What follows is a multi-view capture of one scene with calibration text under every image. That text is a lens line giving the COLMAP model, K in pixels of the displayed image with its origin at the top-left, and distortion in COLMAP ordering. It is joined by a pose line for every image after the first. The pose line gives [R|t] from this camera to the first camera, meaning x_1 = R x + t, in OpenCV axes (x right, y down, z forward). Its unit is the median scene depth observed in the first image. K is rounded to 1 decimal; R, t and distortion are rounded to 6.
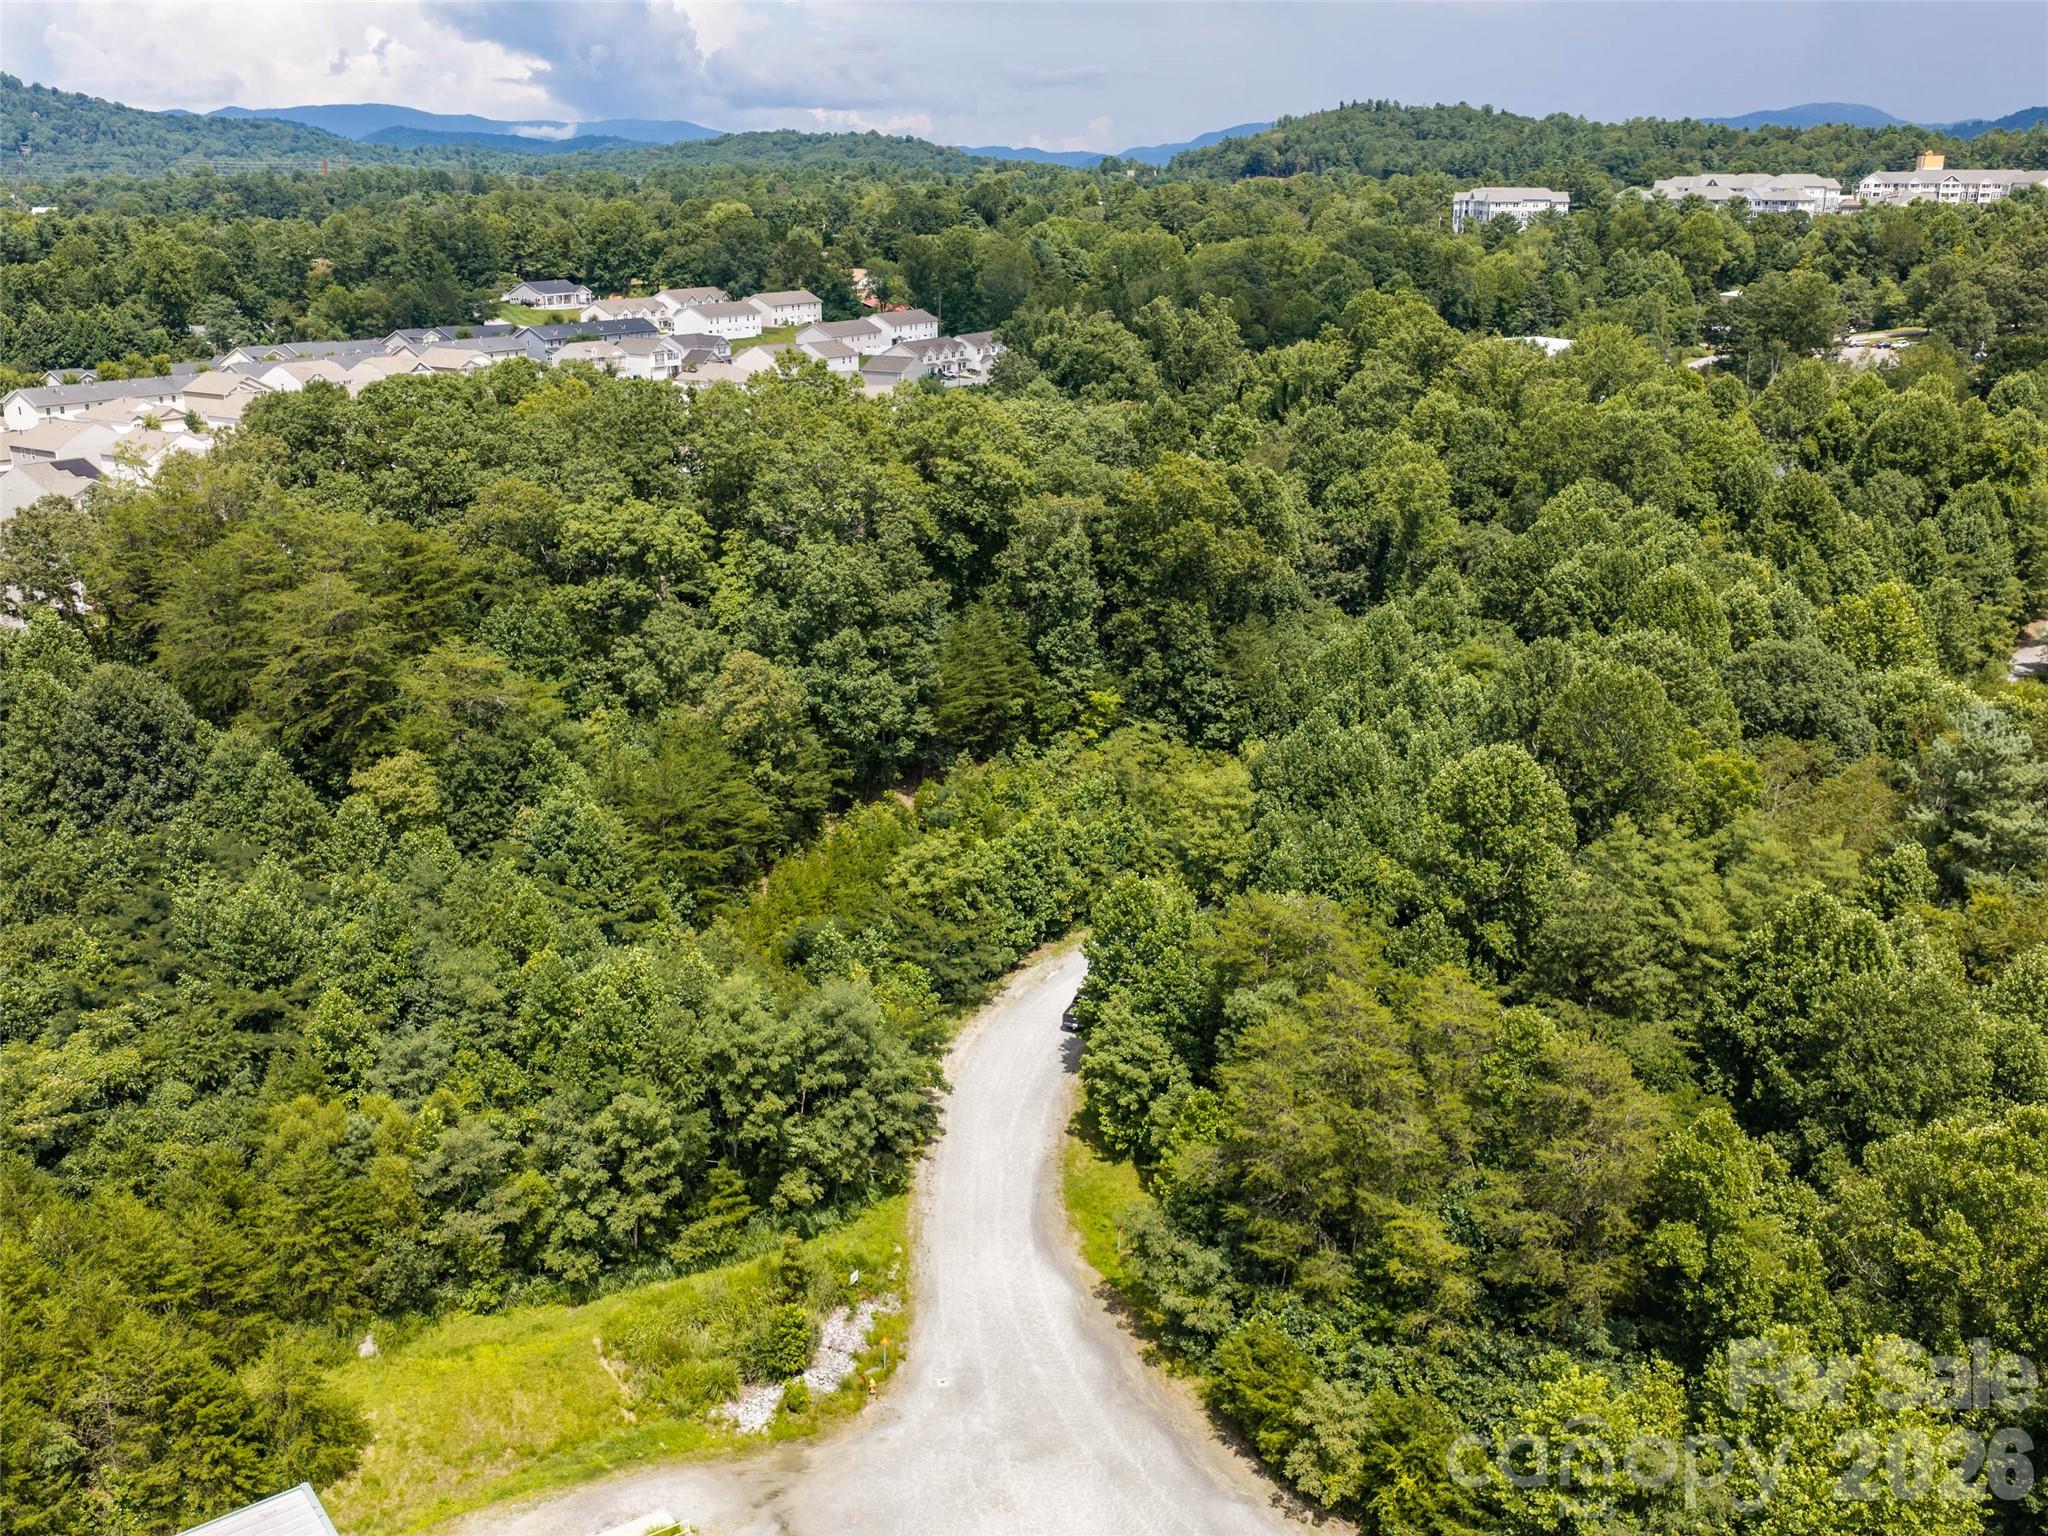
lens RADIAL K [[1903.2, 0, 1021.9], [0, 1903.2, 784.4], [0, 0, 1]] dist [0.009771, 0.000000]
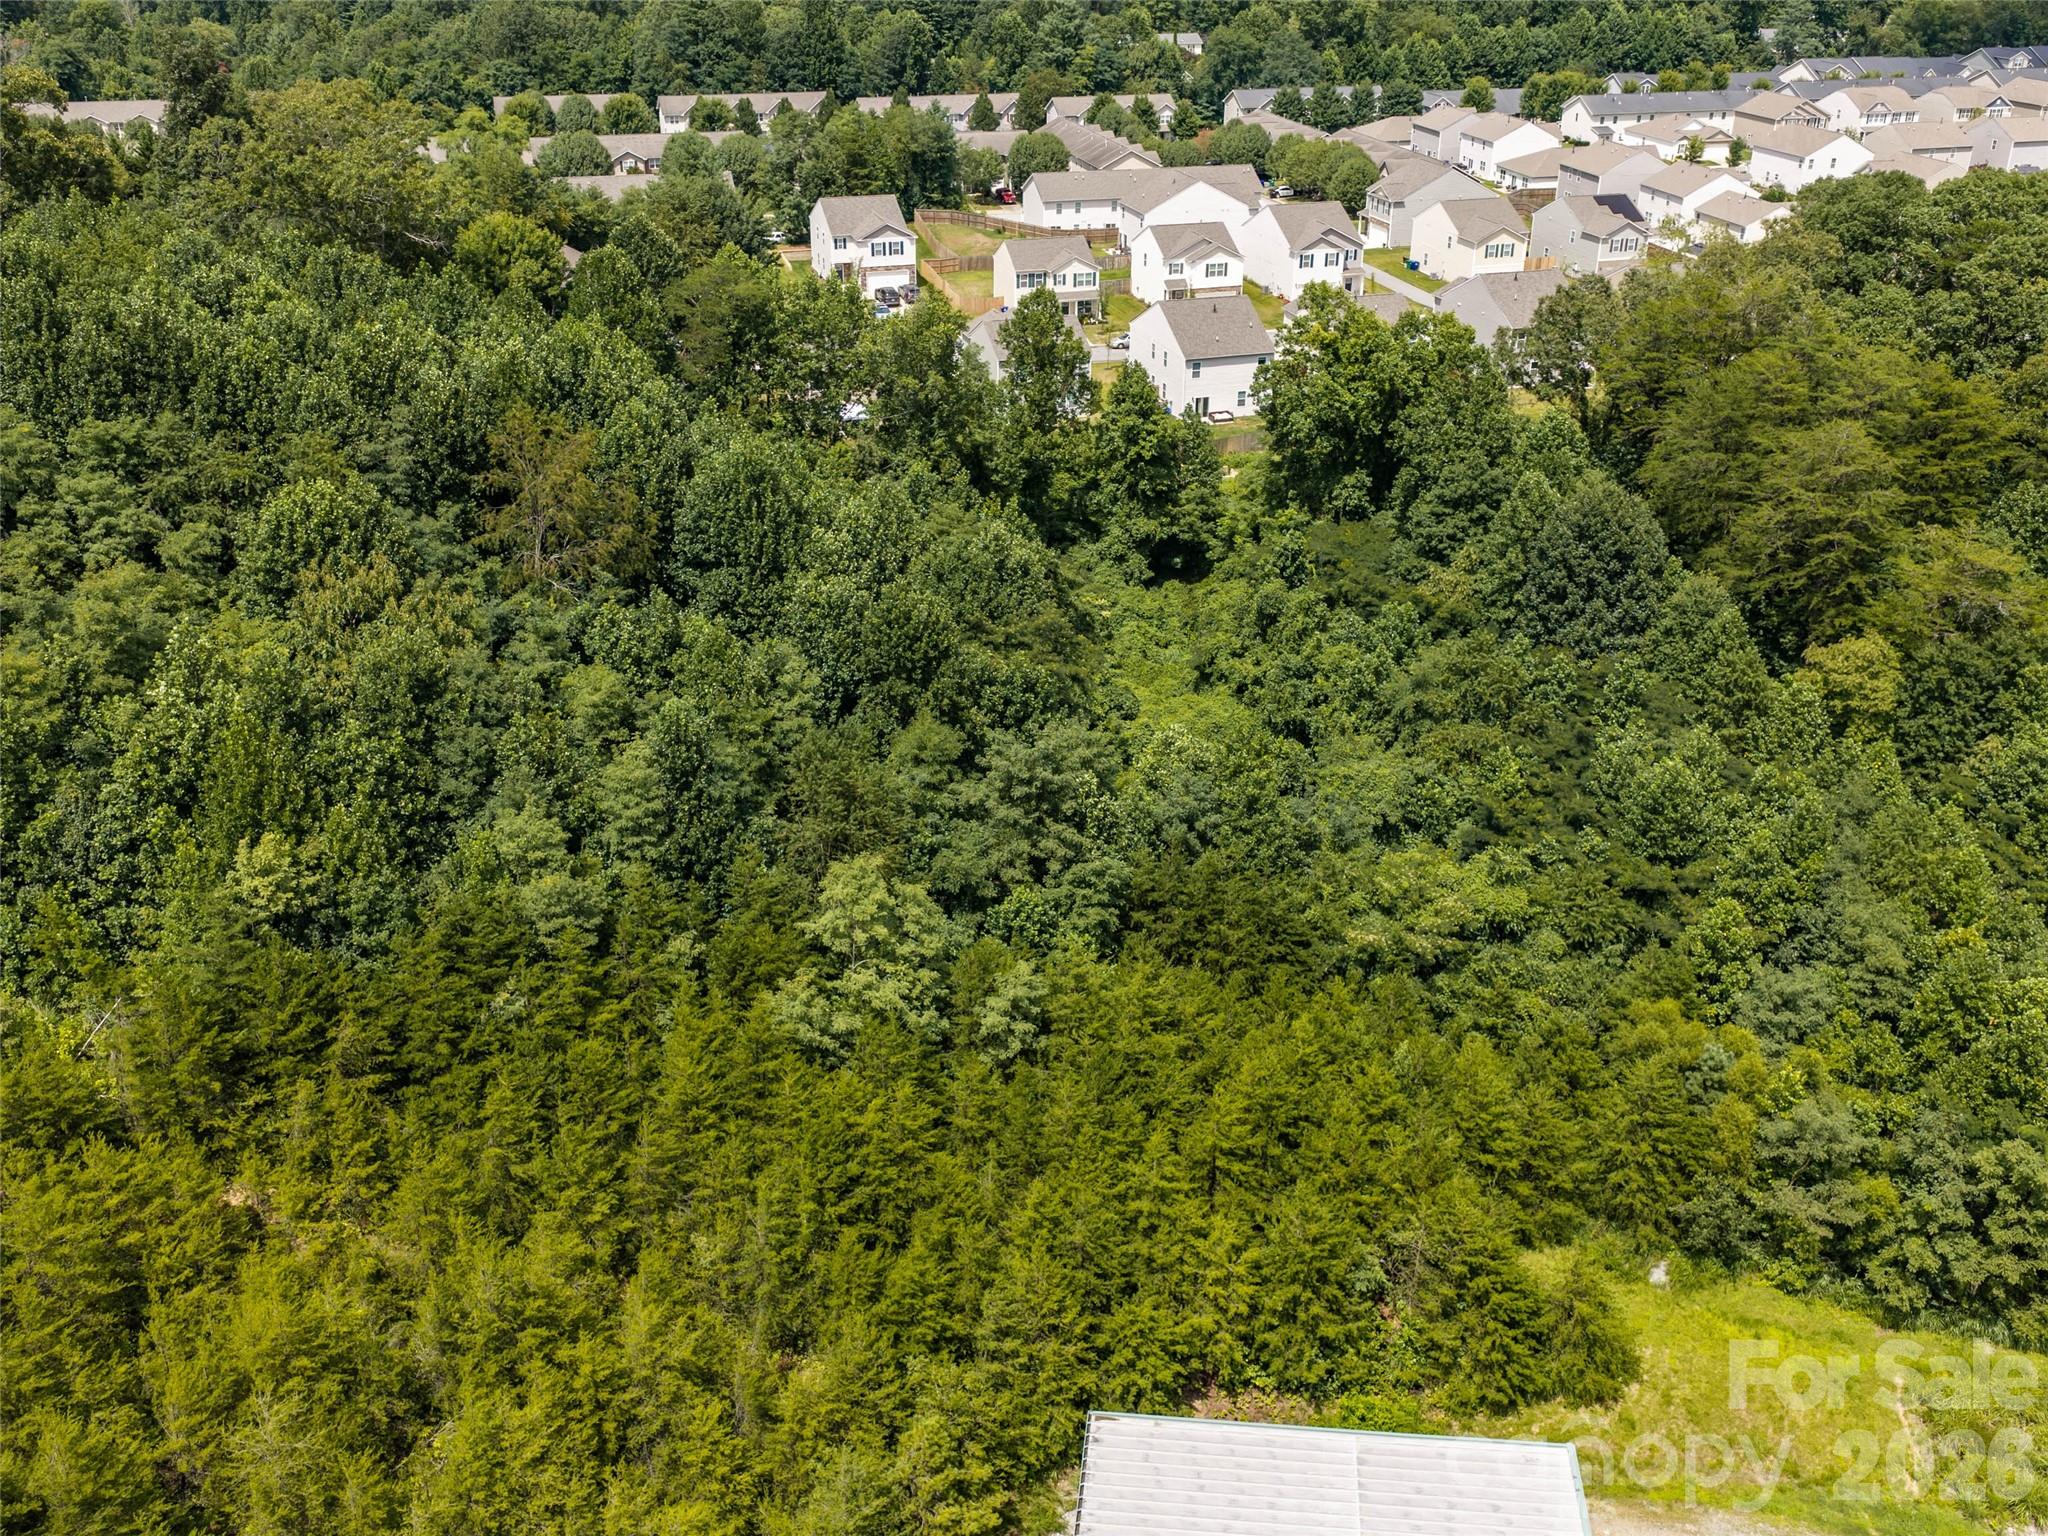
lens RADIAL K [[1903.2, 0, 1051.4], [0, 1903.2, 799.7], [0, 0, 1]] dist [0.009771, 0.000000]
pose [[0.745898, 0.307624, -0.590766, -0.064887], [-0.208674, 0.950231, 0.231334, -0.083017], [0.632528, -0.049274, 0.772968, 0.055885]]
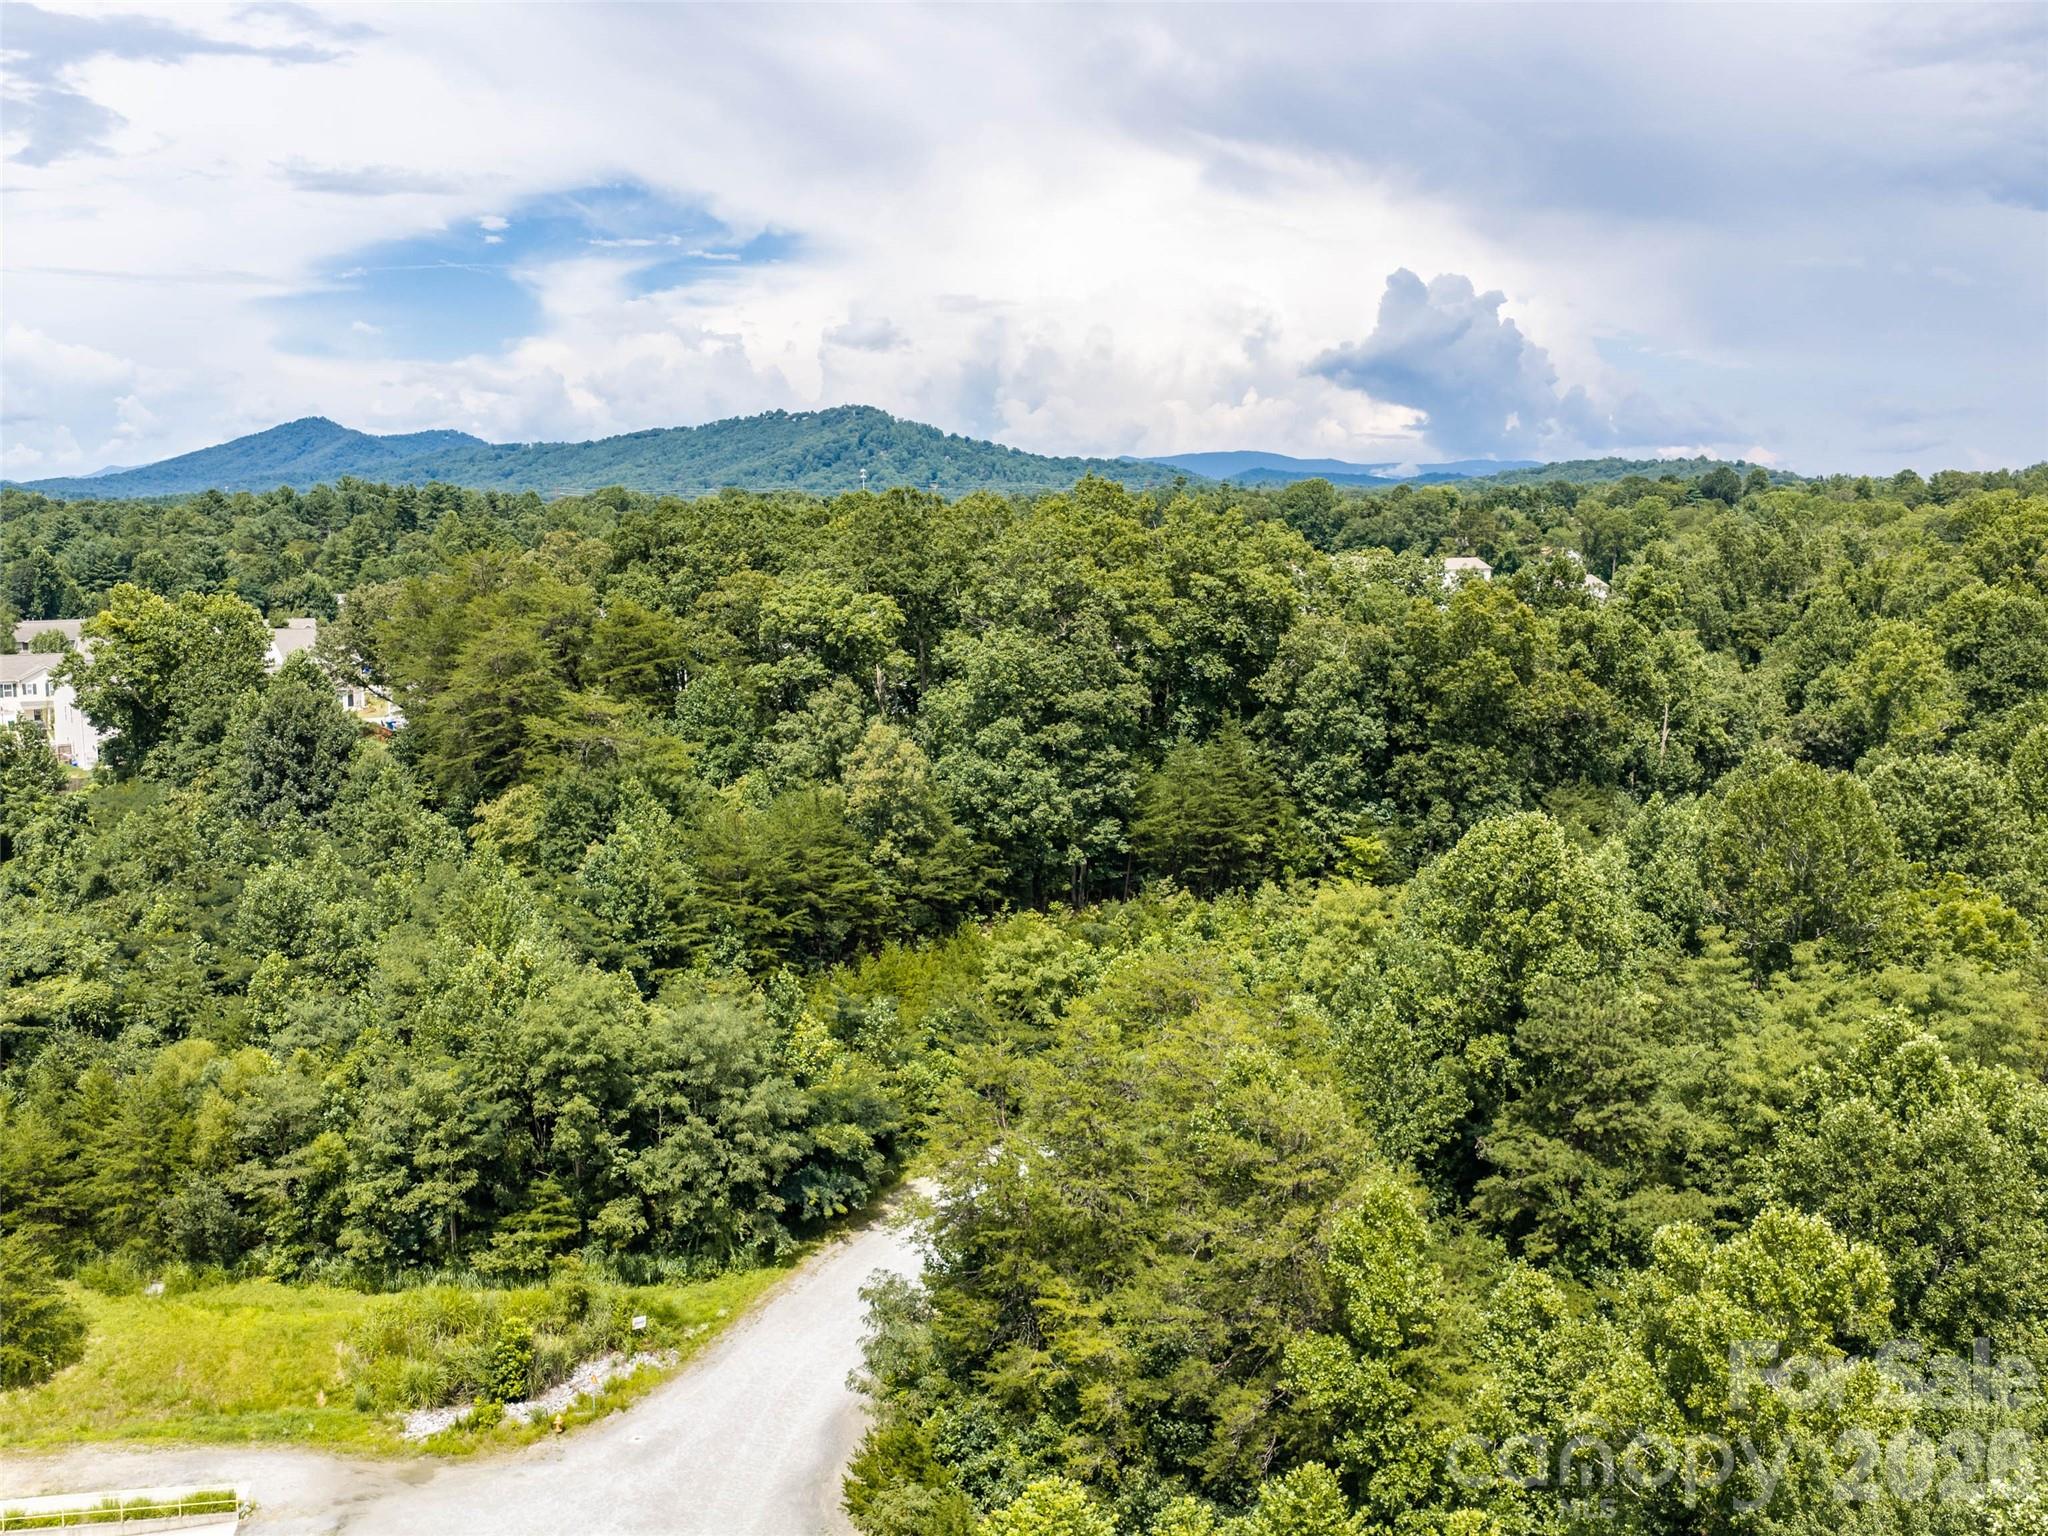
lens RADIAL K [[1903.2, 0, 1022.4], [0, 1903.2, 772.4], [0, 0, 1]] dist [0.009771, 0.000000]
pose [[0.909111, 0.051657, -0.413338, 0.397549], [-0.123038, 0.981308, -0.147977, 0.108490], [0.397968, 0.185384, 0.898474, 0.209693]]
